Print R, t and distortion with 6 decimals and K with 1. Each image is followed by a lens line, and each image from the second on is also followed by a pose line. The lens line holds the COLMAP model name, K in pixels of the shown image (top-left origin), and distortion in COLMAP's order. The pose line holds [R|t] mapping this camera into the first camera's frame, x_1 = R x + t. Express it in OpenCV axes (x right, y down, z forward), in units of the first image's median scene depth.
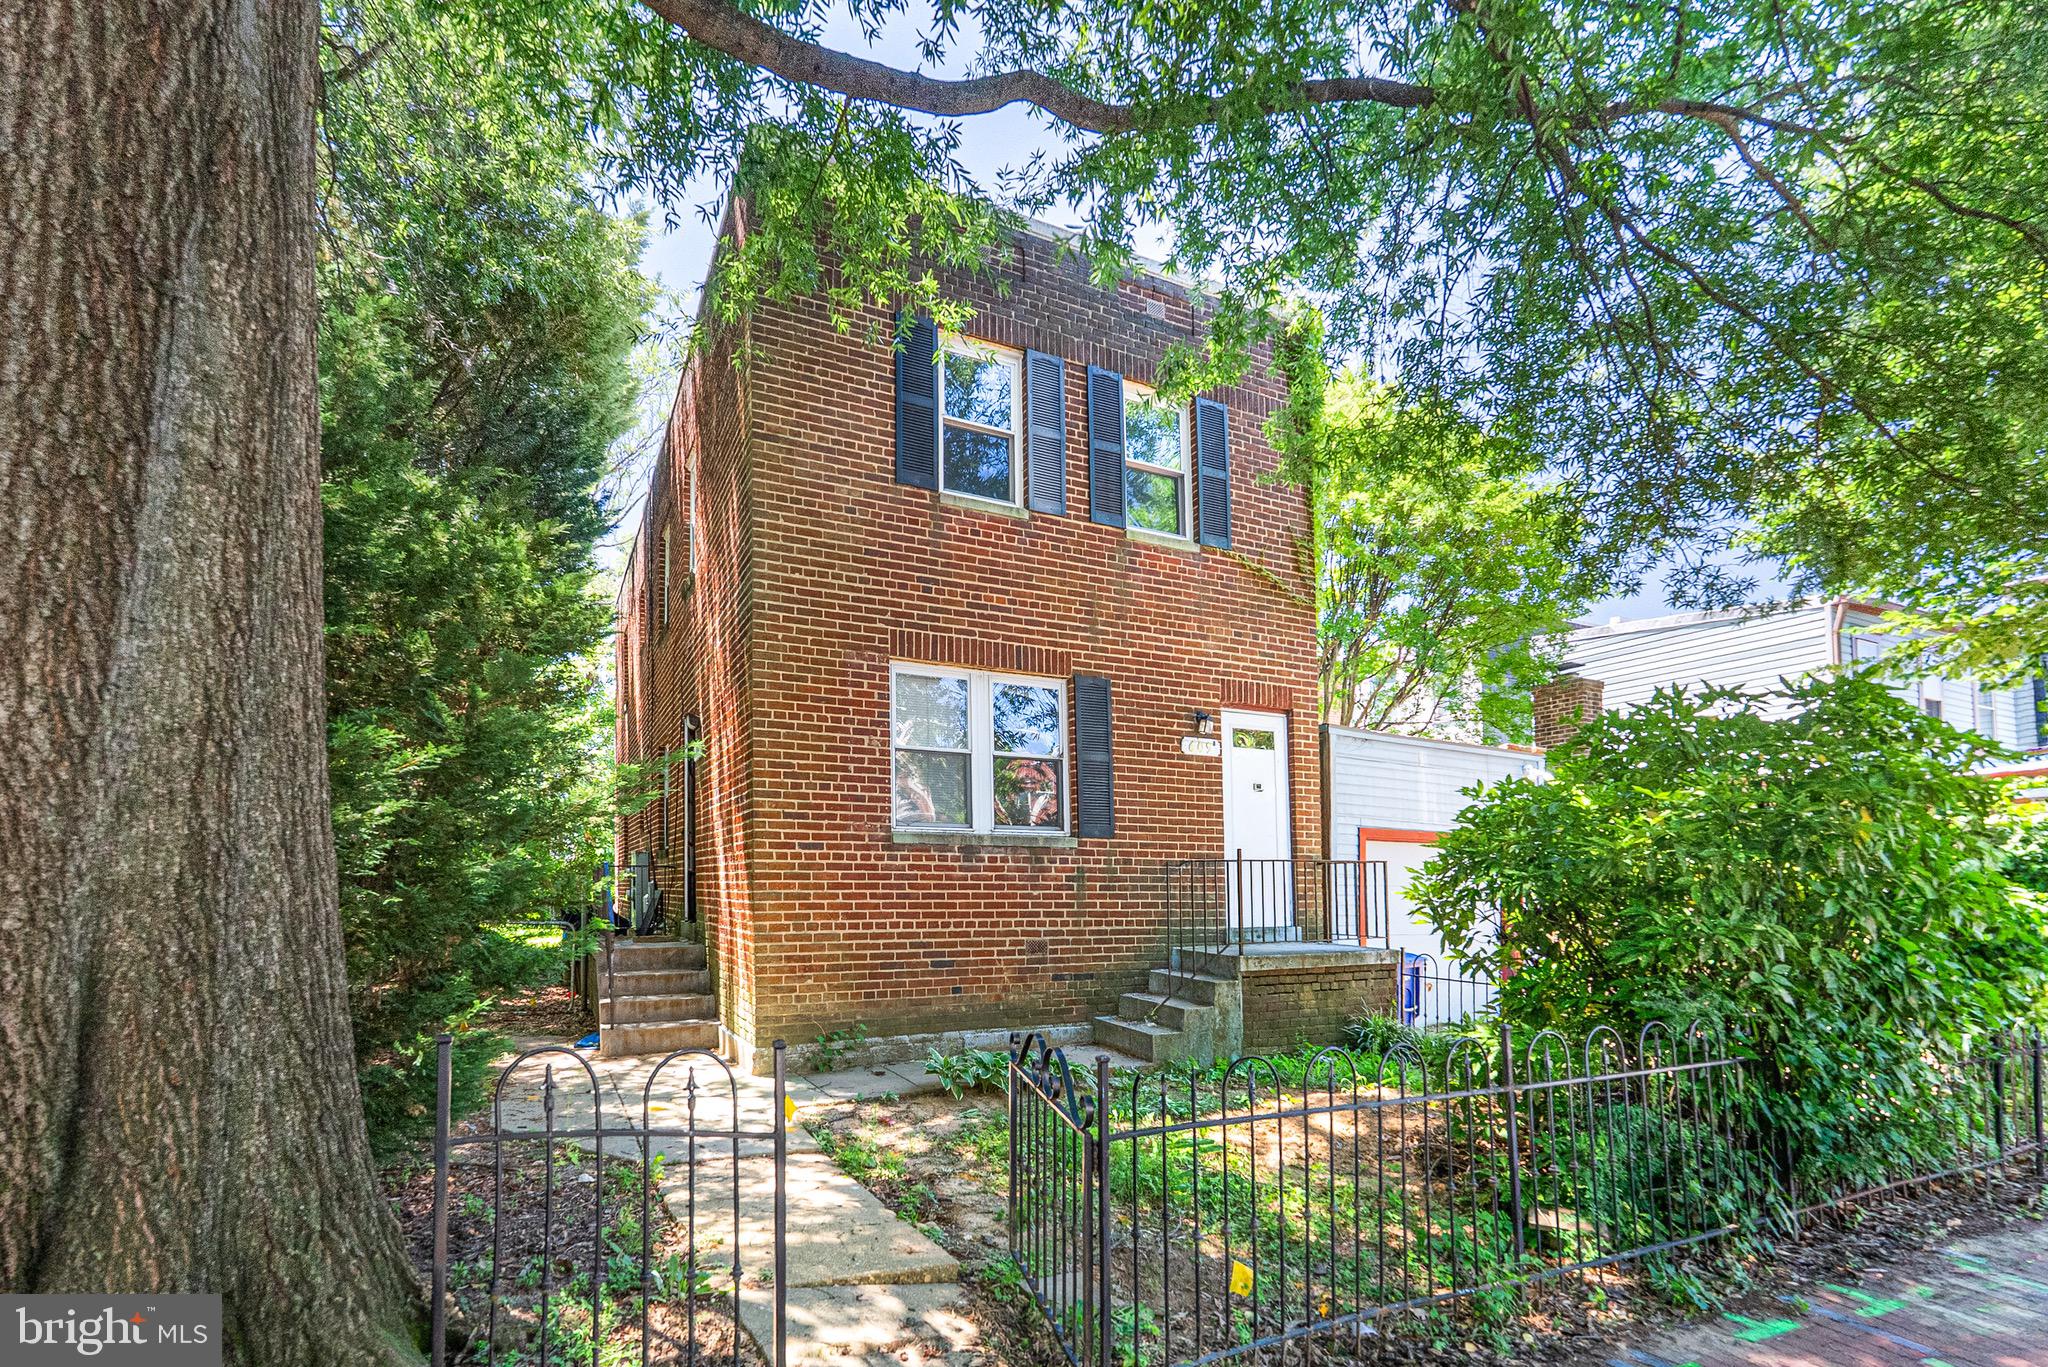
lens RADIAL K [[984.2, 0, 1025.2], [0, 984.2, 847.3], [0, 0, 1]] dist [-0.001087, -0.001378]
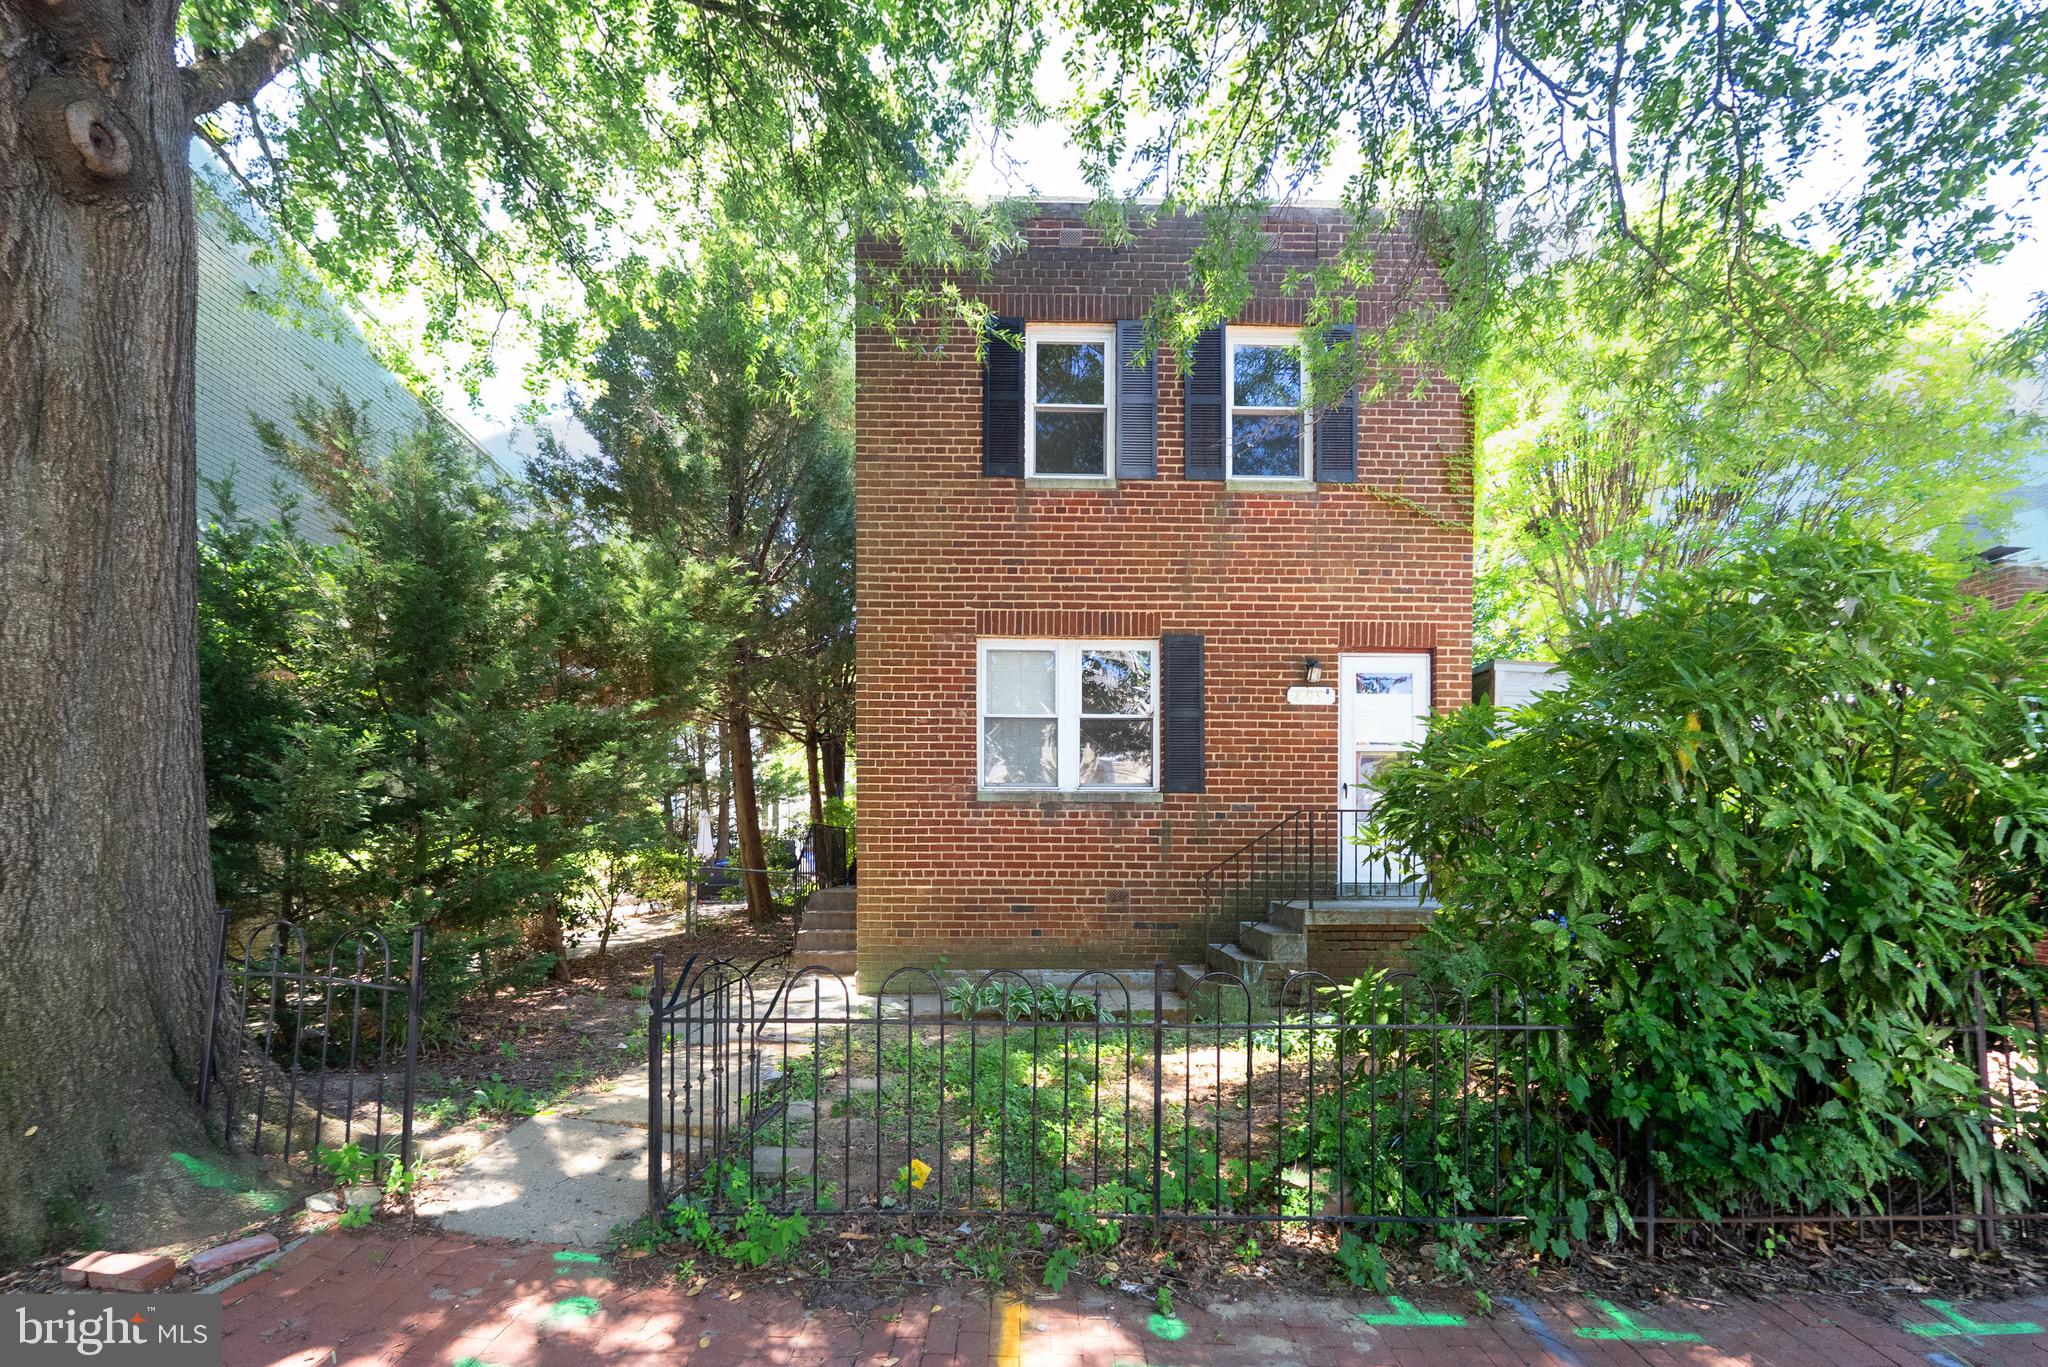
lens RADIAL K [[922.6, 0, 1022.7], [0, 922.6, 871.0], [0, 0, 1]] dist [-0.003898, -0.000057]
pose [[0.900695, 0.008286, -0.434372, 0.350964], [0.016582, 0.998434, 0.053430, 0.018538], [0.434135, -0.055327, 0.899147, 0.056151]]
